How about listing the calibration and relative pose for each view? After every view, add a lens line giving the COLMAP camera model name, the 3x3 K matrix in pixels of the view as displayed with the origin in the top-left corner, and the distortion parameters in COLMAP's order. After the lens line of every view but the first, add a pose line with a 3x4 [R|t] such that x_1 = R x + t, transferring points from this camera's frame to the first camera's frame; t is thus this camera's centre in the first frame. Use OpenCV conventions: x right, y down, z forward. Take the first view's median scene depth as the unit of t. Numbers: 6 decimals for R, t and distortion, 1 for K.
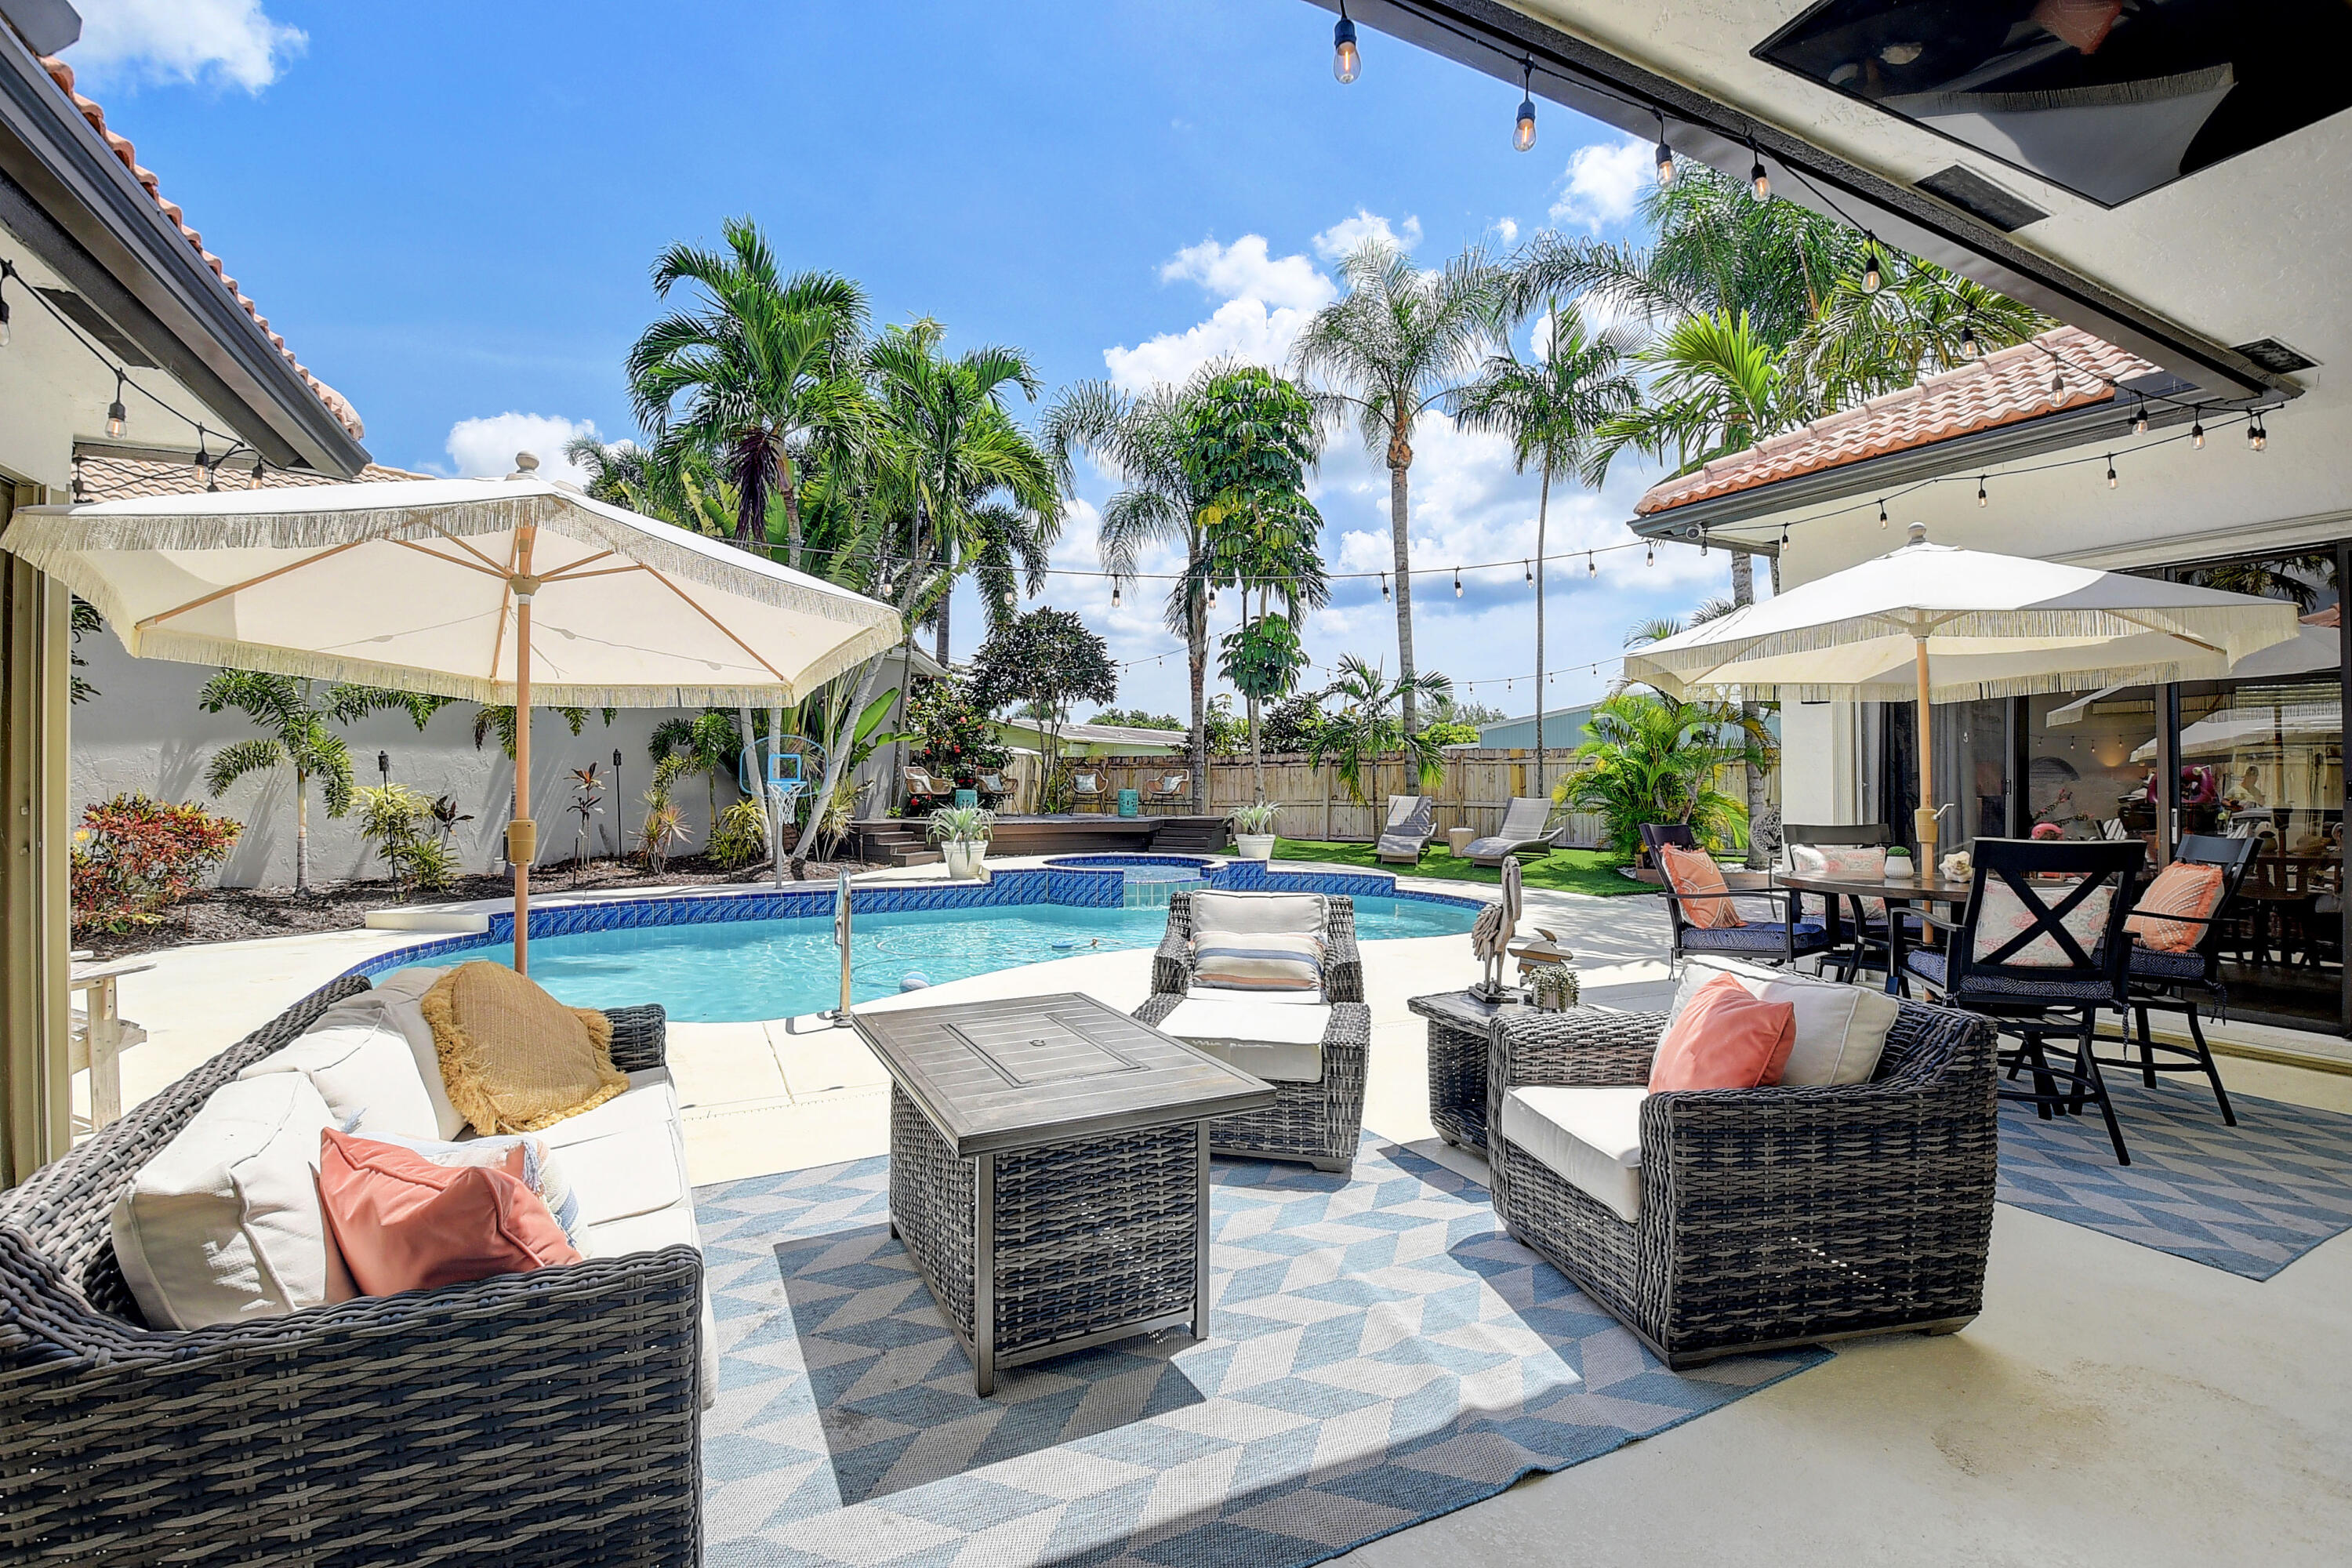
lens RADIAL K [[1047.2, 0, 1164.8], [0, 1047.2, 754.1], [0, 0, 1]] dist [0.013587, -0.026519]
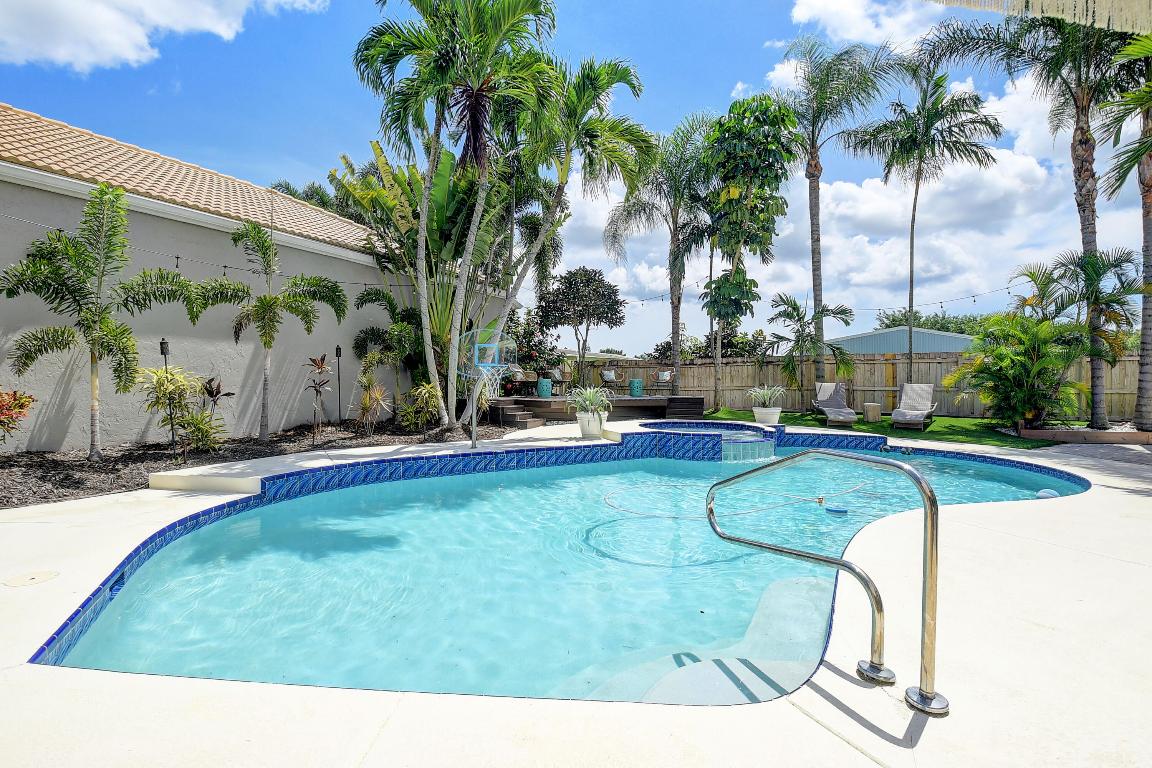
lens RADIAL K [[512.9, 0, 570.5], [0, 512.9, 369.4], [0, 0, 1]] dist [0.013587, -0.026519]
pose [[0.999484, 0.001647, 0.032093, -0.259813], [-0.001723, 0.999996, 0.002312, 0.027028], [-0.032089, -0.002366, 0.999482, 0.344549]]
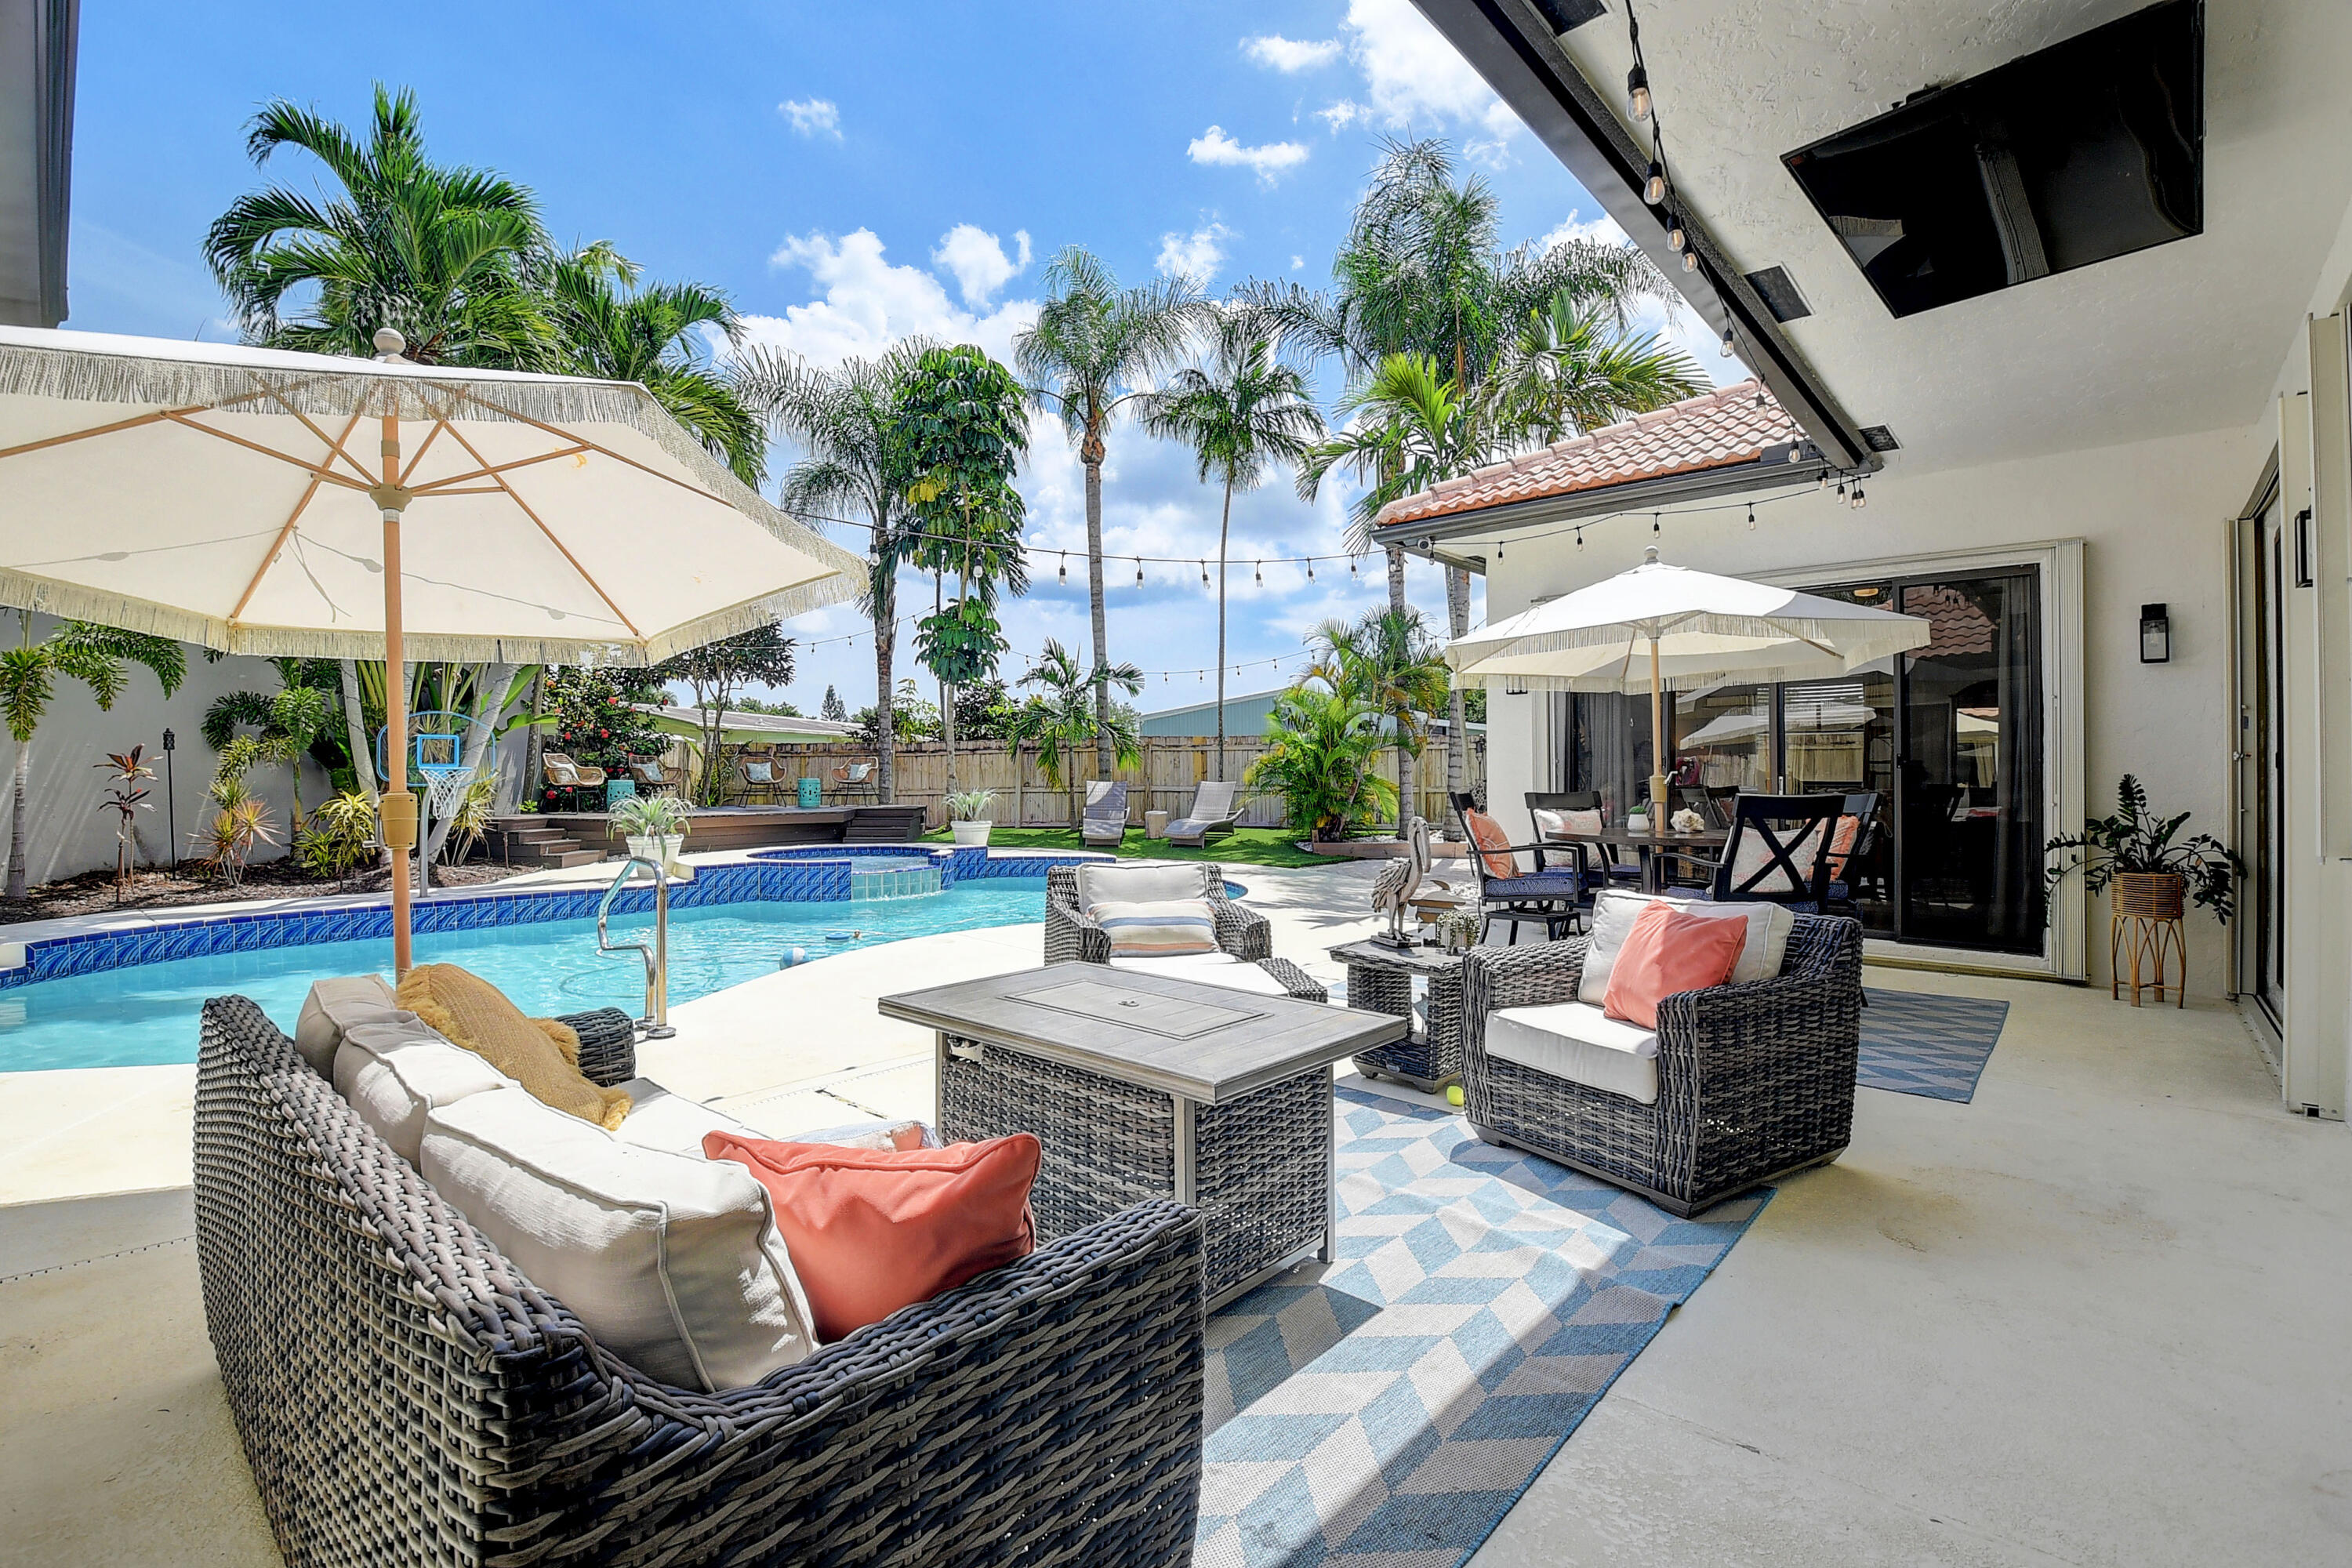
lens RADIAL K [[1045.6, 0, 1169.5], [0, 1045.6, 753.0], [0, 0, 1]] dist [0.015895, -0.025657]
pose [[0.935789, -0.000668, 0.352559, -0.104016], [-0.001778, 0.999977, 0.006613, 0.007056], [-0.352555, -0.006815, 0.935766, 0.013411]]
